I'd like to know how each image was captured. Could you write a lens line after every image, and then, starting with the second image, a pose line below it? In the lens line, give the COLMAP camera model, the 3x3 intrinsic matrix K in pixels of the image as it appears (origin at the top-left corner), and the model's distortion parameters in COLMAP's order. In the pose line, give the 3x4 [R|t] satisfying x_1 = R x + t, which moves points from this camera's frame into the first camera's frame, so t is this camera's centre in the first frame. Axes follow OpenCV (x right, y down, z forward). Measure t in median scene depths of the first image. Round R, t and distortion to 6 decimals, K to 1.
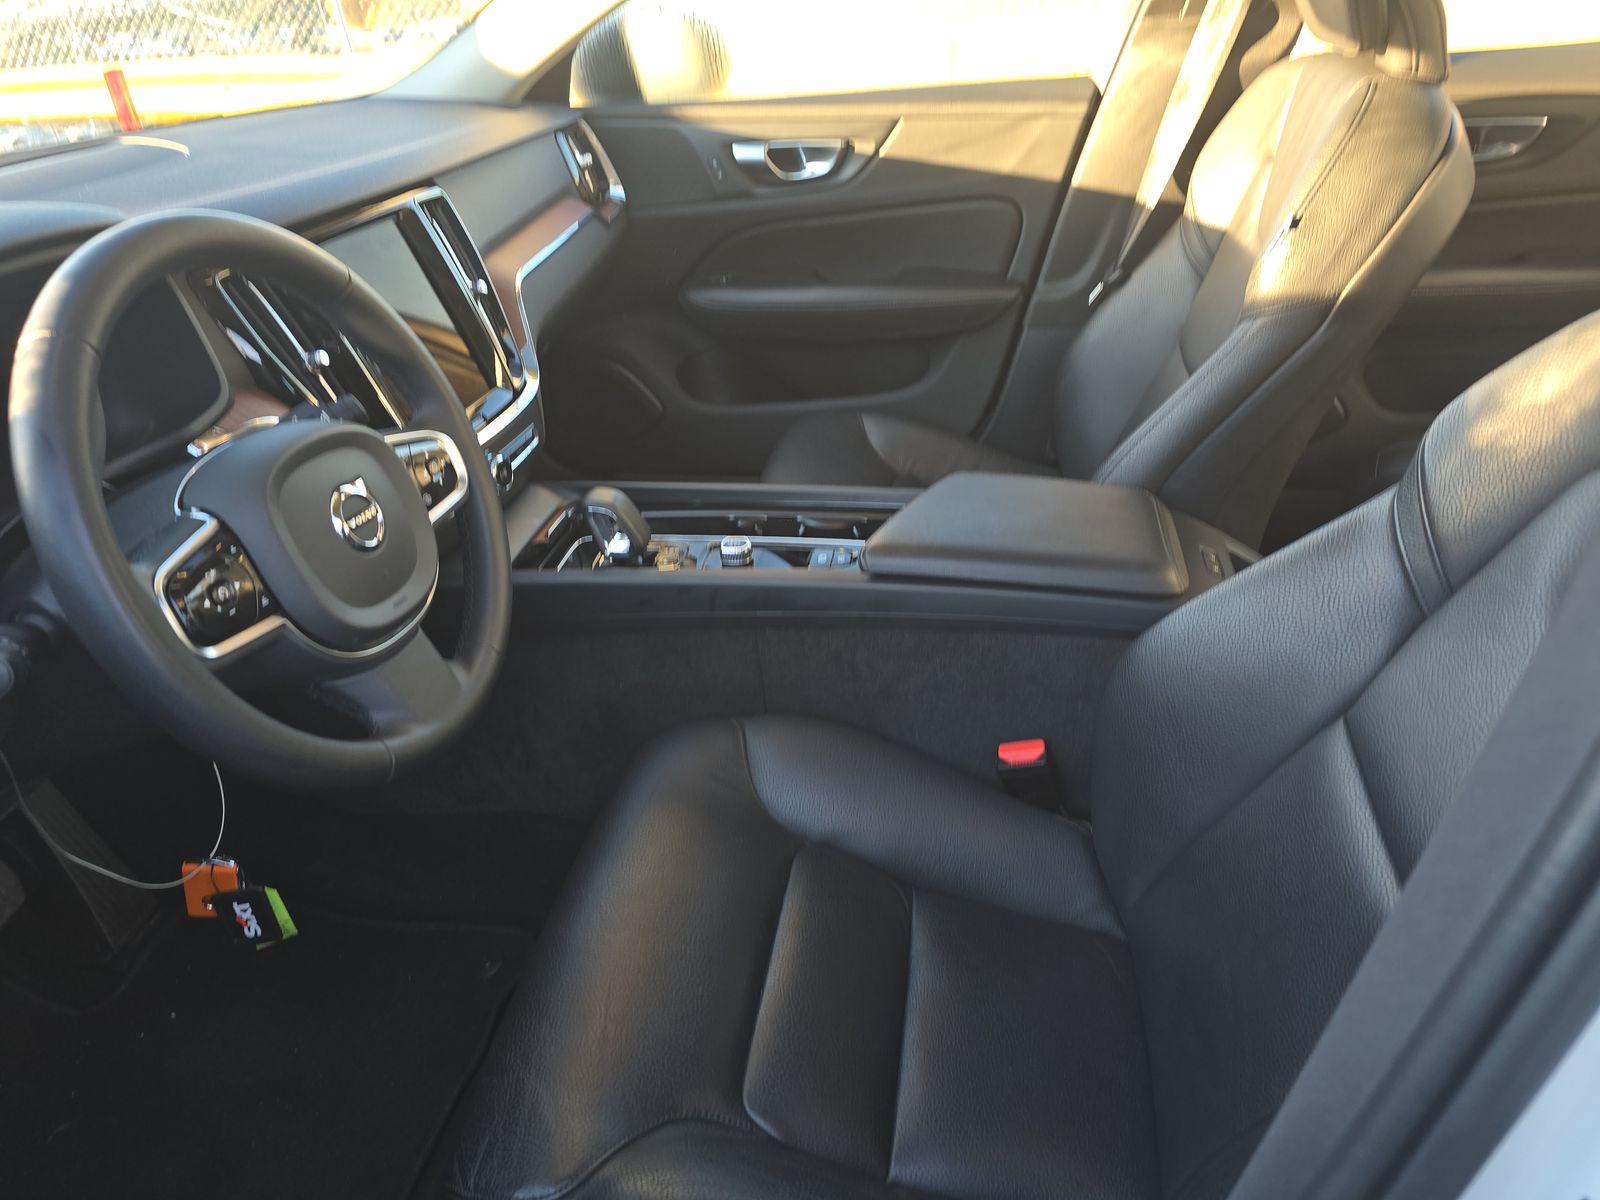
lens RADIAL K [[1061.4, 0, 800.0], [0, 1061.4, 600.0], [0, 0, 1]] dist [-0.001725, -0.001078]
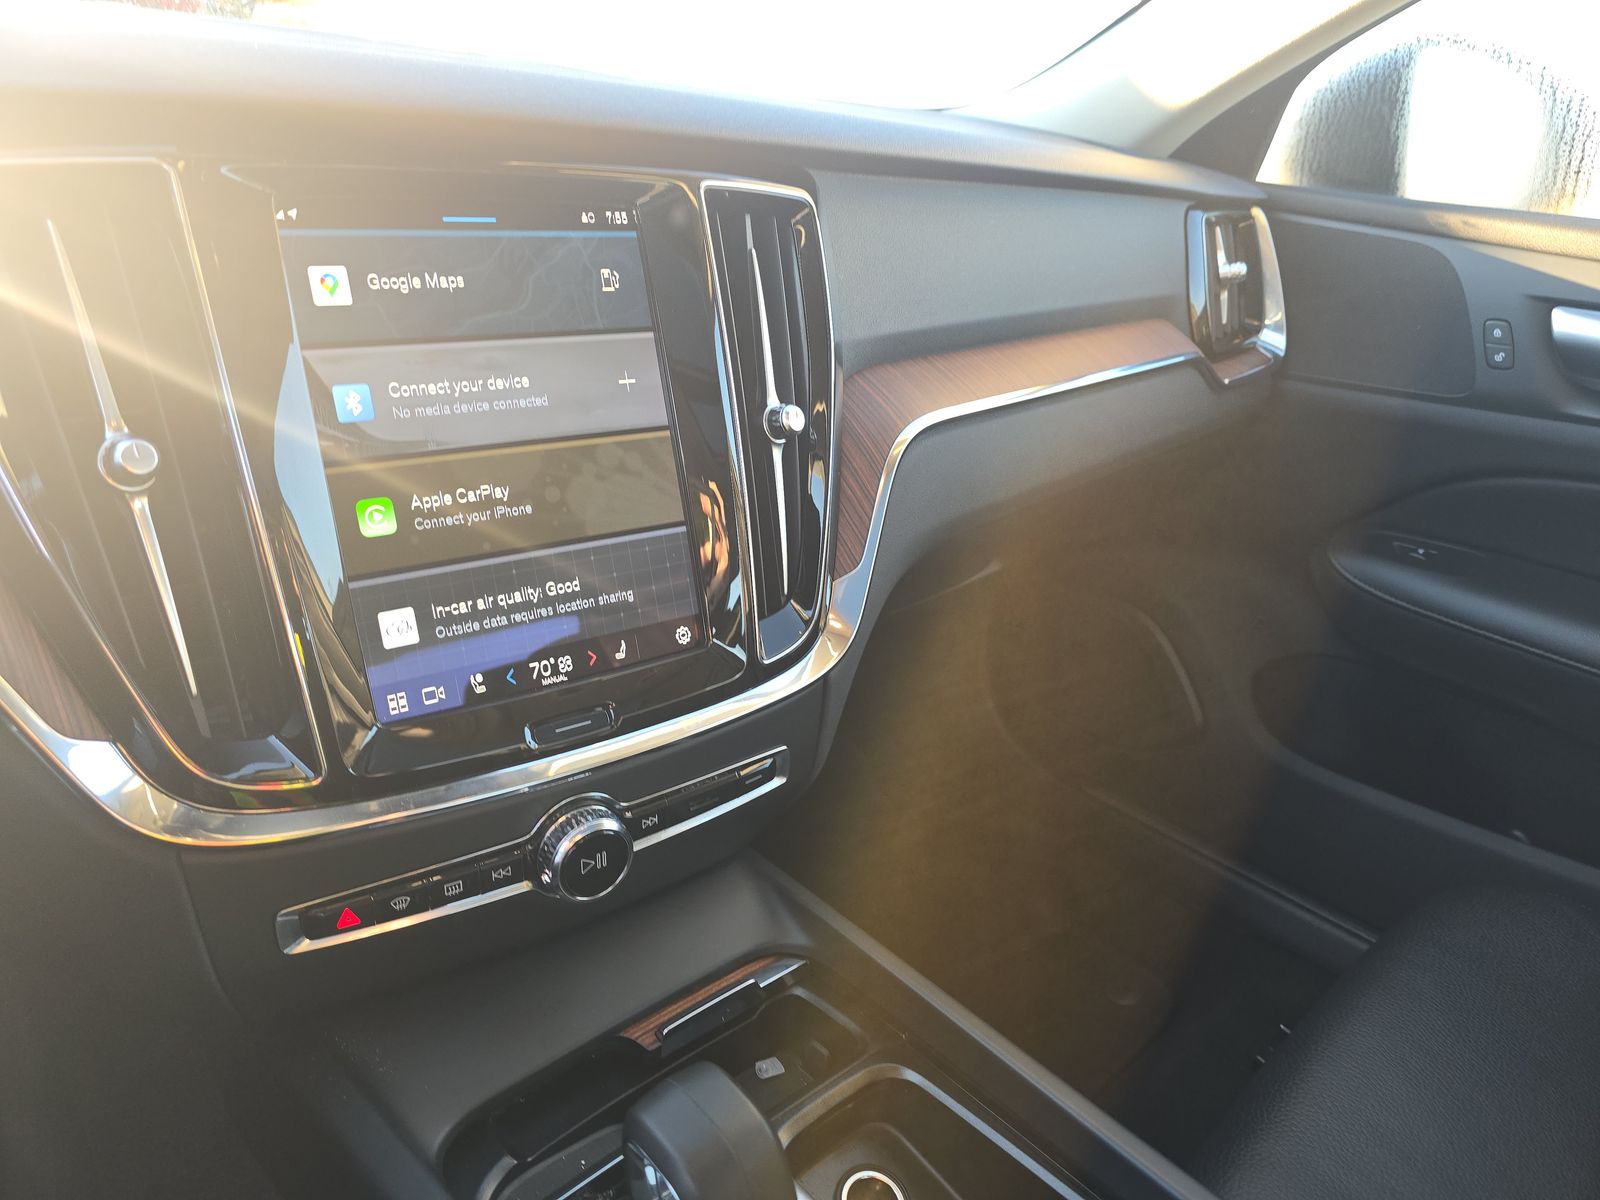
lens RADIAL K [[1061.4, 0, 800.0], [0, 1061.4, 600.0], [0, 0, 1]] dist [-0.001725, -0.001078]
pose [[0.769292, 0.357913, -0.529234, -0.024793], [-0.416601, 0.909043, 0.009201, -0.171428], [0.484389, 0.213401, 0.848426, 0.462039]]
